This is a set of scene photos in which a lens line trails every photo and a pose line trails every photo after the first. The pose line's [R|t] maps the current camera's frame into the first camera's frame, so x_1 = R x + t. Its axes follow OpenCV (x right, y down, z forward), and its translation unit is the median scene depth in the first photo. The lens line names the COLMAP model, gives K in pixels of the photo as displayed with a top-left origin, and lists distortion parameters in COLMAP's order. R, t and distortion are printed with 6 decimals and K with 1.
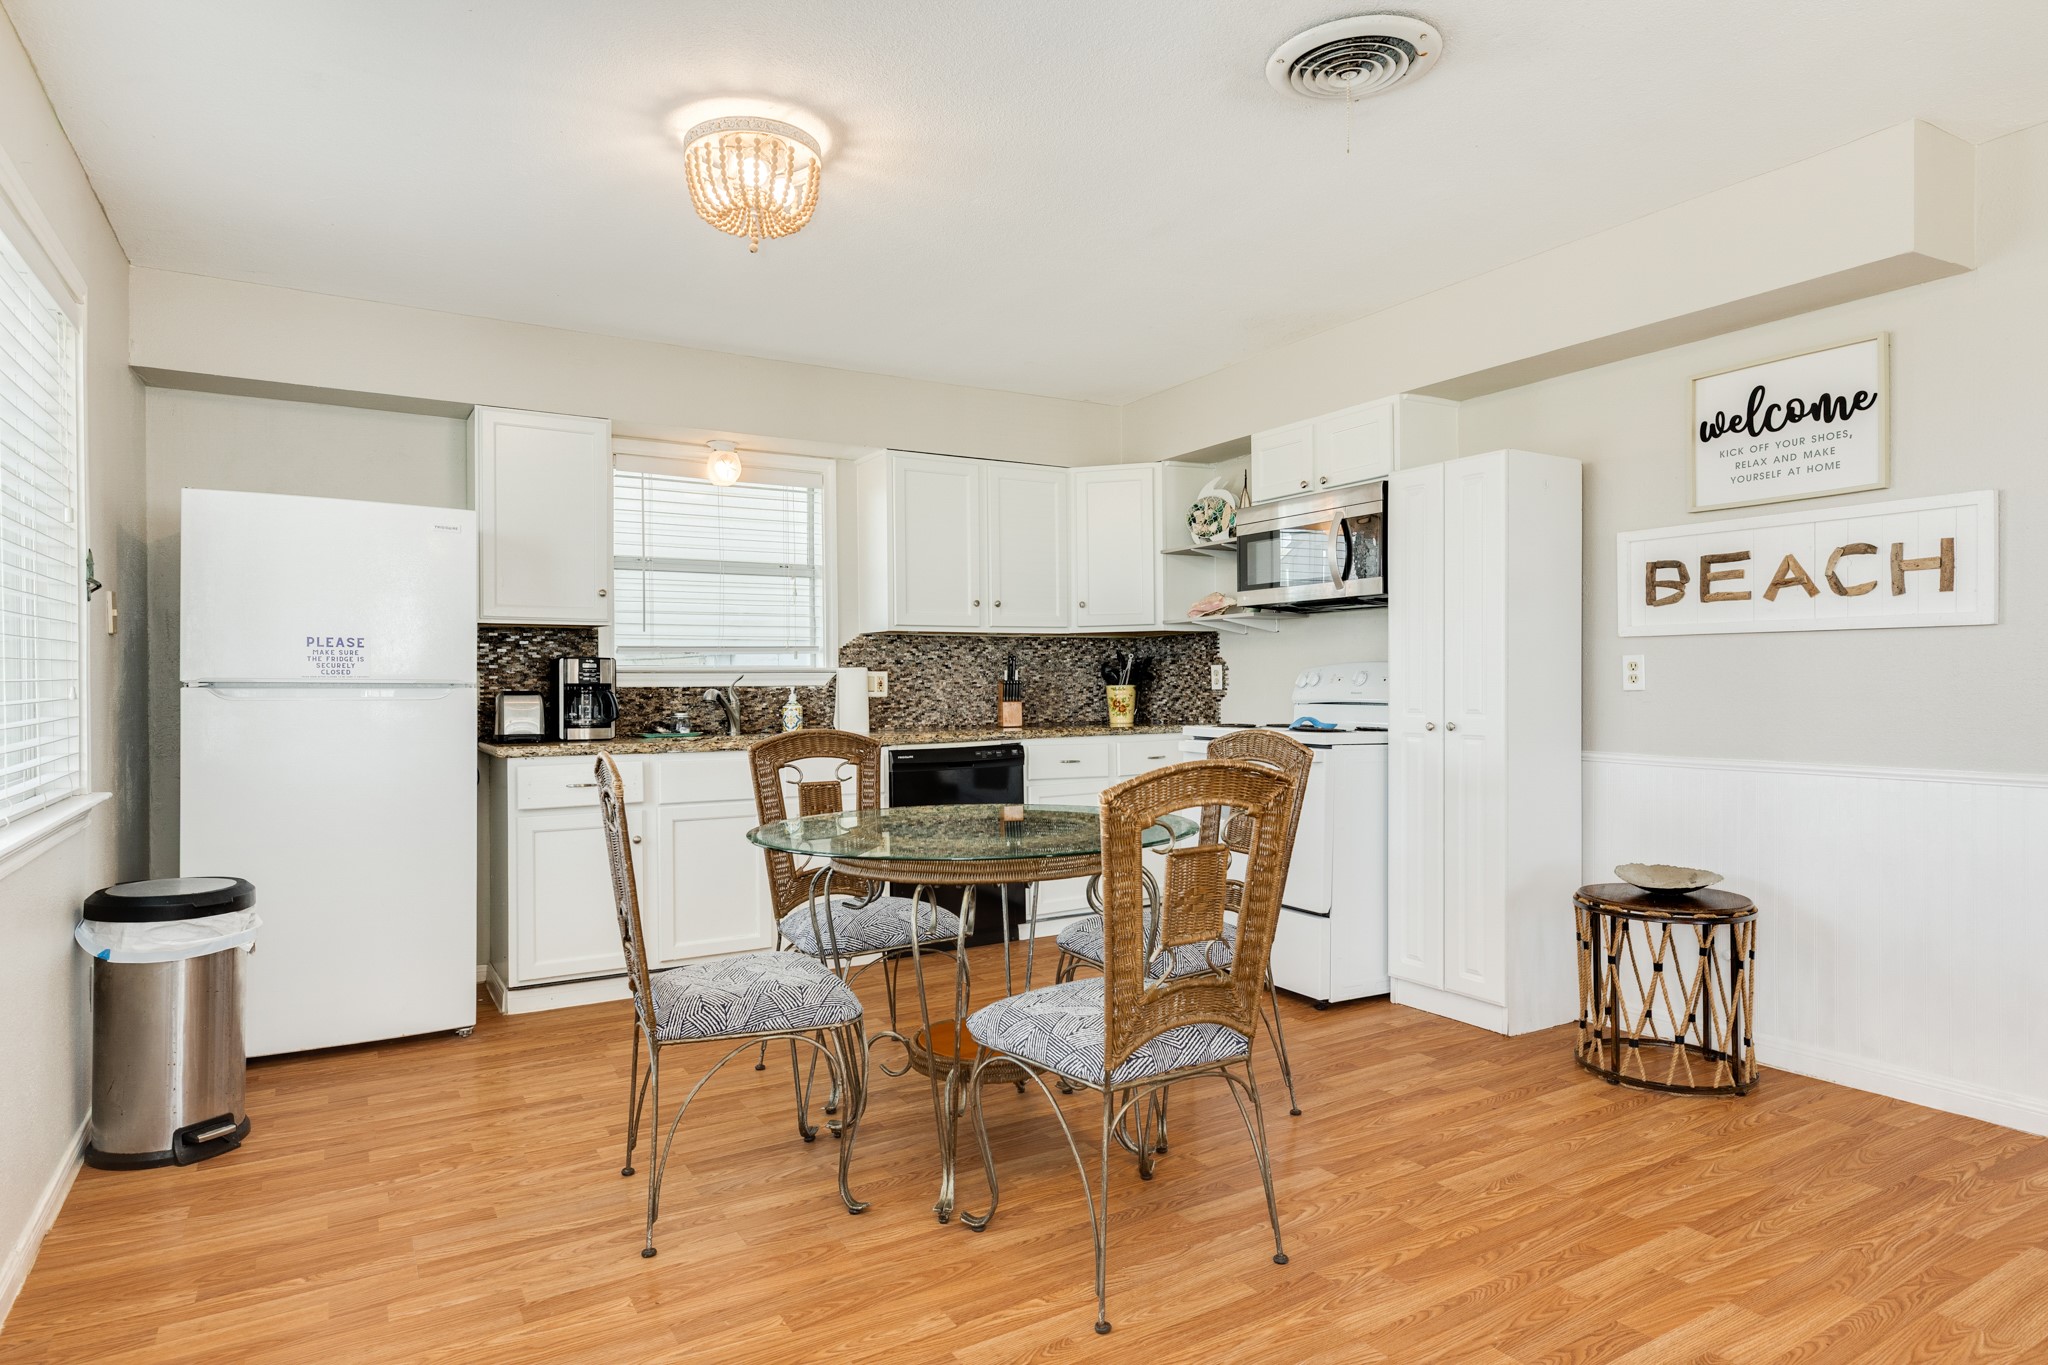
lens RADIAL K [[1156.0, 0, 1020.4], [0, 1156.0, 690.3], [0, 0, 1]] dist [0.011605, -0.000659]
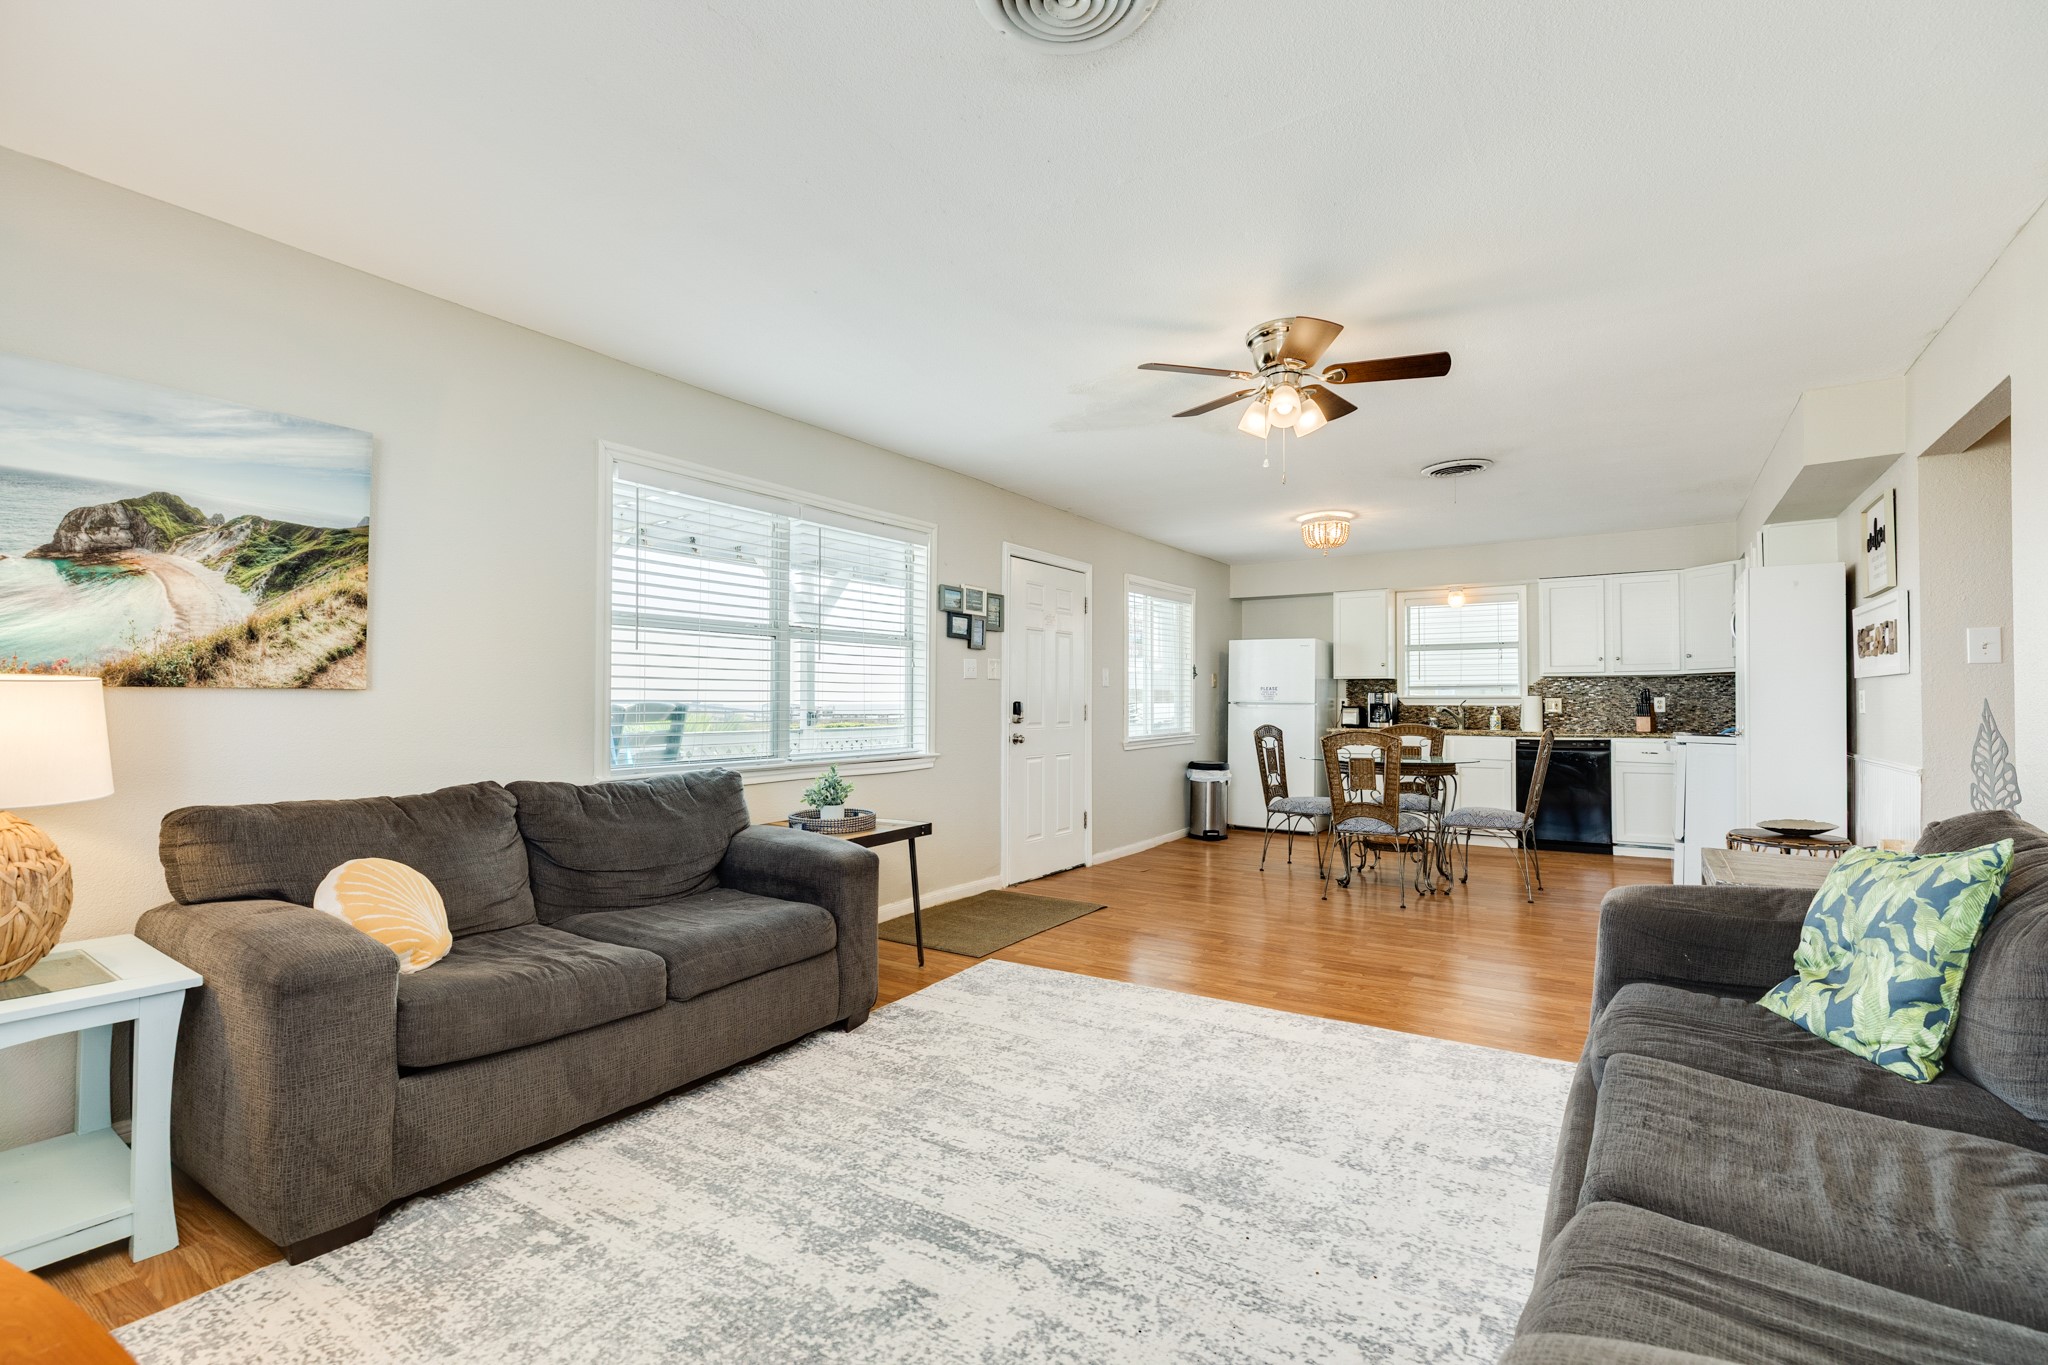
lens RADIAL K [[907.3, 0, 1019.4], [0, 907.3, 694.0], [0, 0, 1]] dist [0.003529, -0.000432]
pose [[0.433104, -0.002379, -0.901341, 1.111940], [-0.011543, 0.999900, -0.008185, -0.002271], [0.901270, 0.013949, 0.433034, -0.509621]]
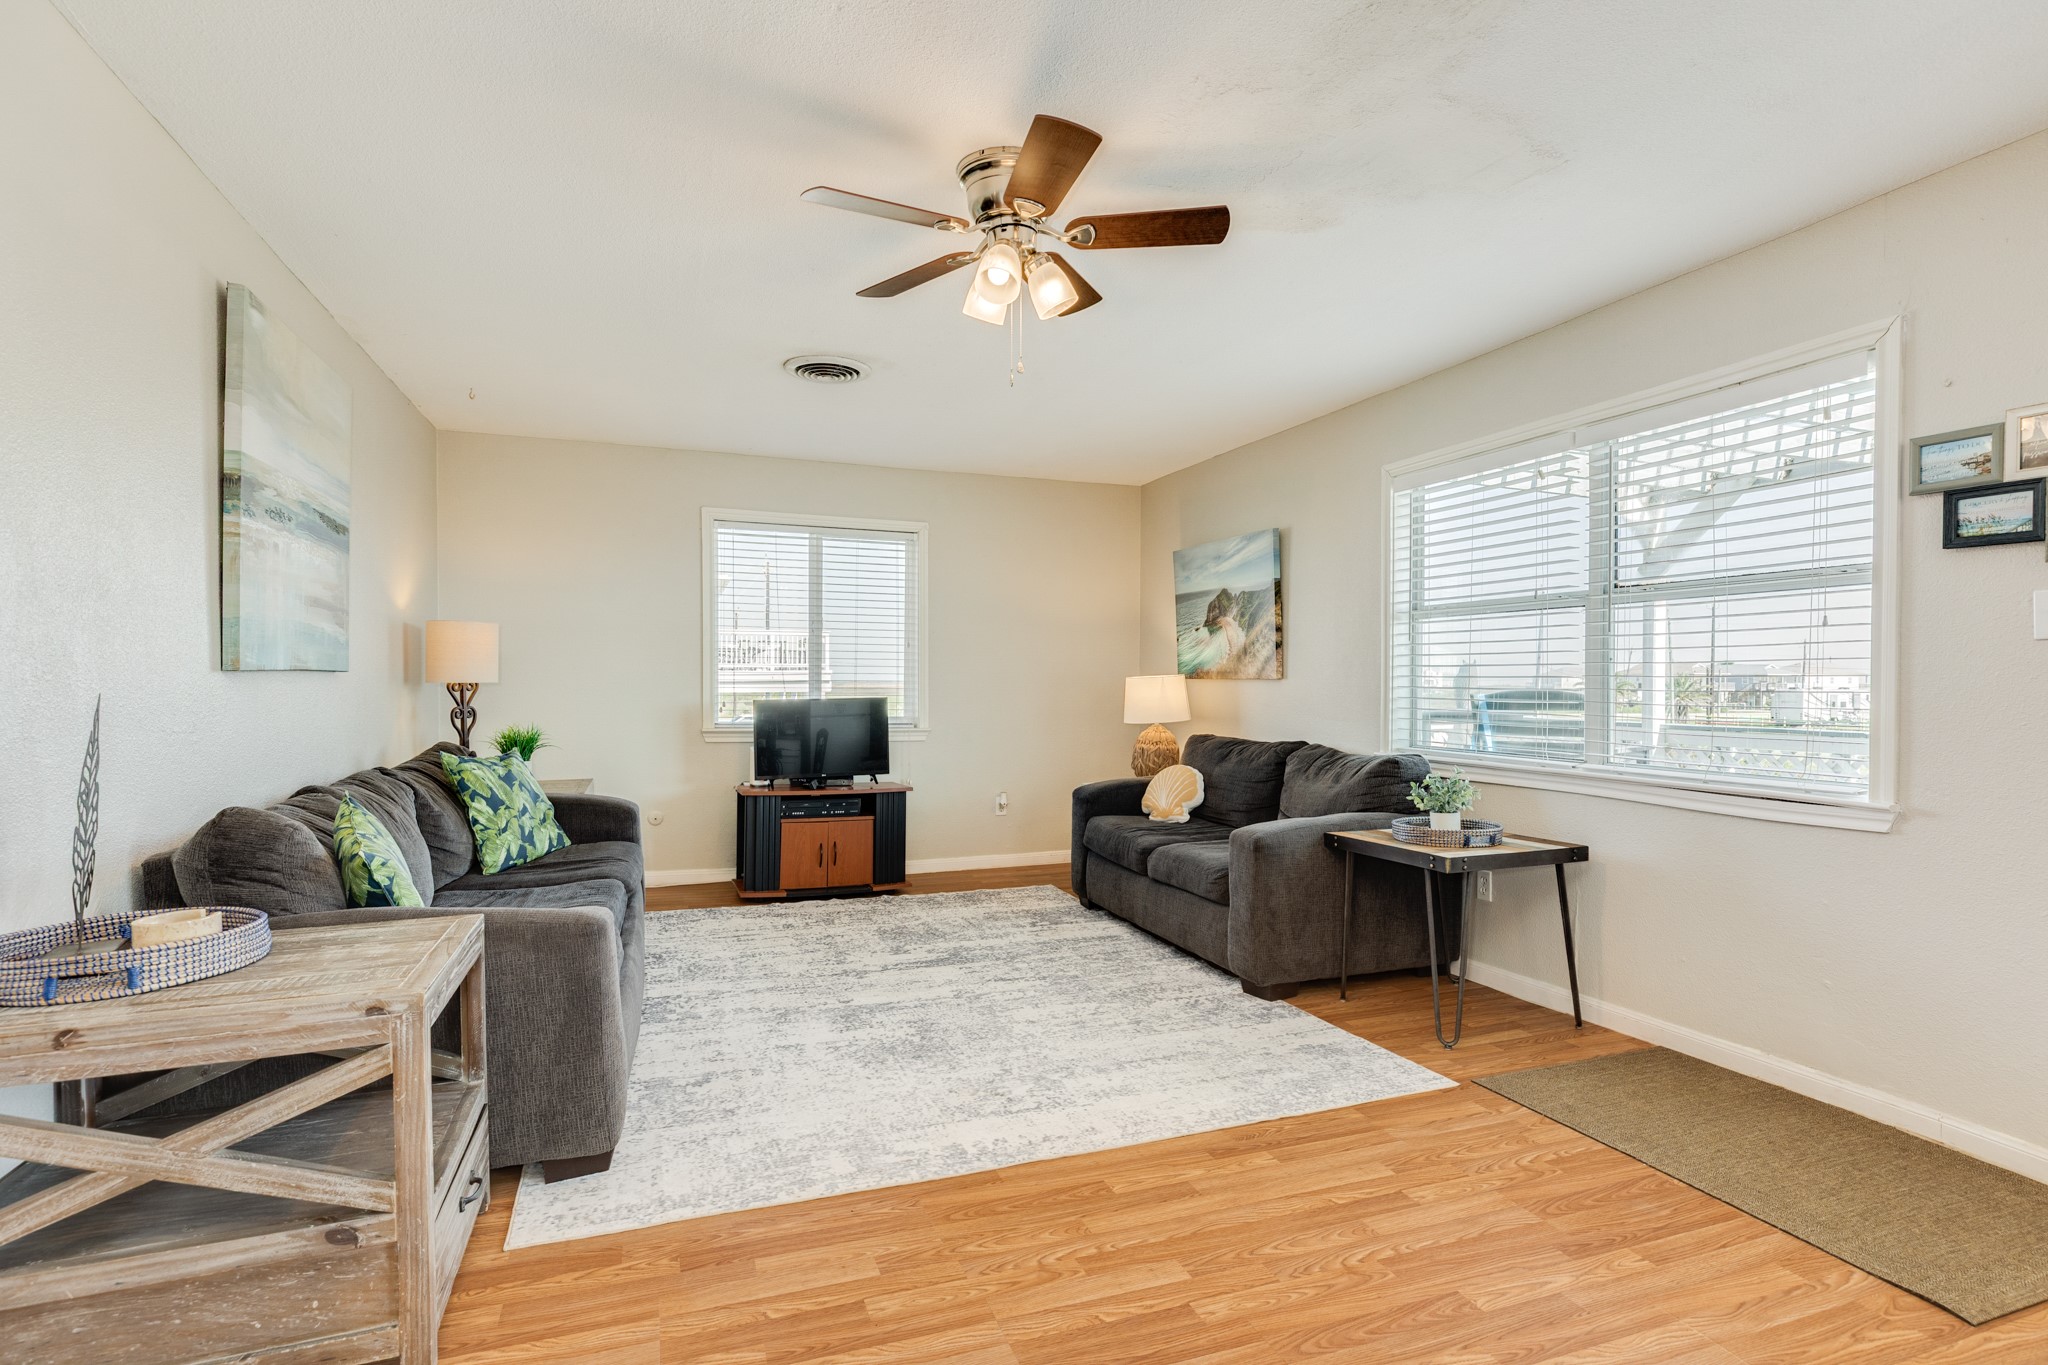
lens RADIAL K [[1033.8, 0, 1037.1], [0, 1033.8, 687.5], [0, 0, 1]] dist [0.002469, 0.000764]
pose [[-0.984795, 0.001970, 0.173711, 0.324506], [0.005149, 0.999827, 0.017847, -0.020964], [-0.173646, 0.018470, -0.984635, 0.749623]]
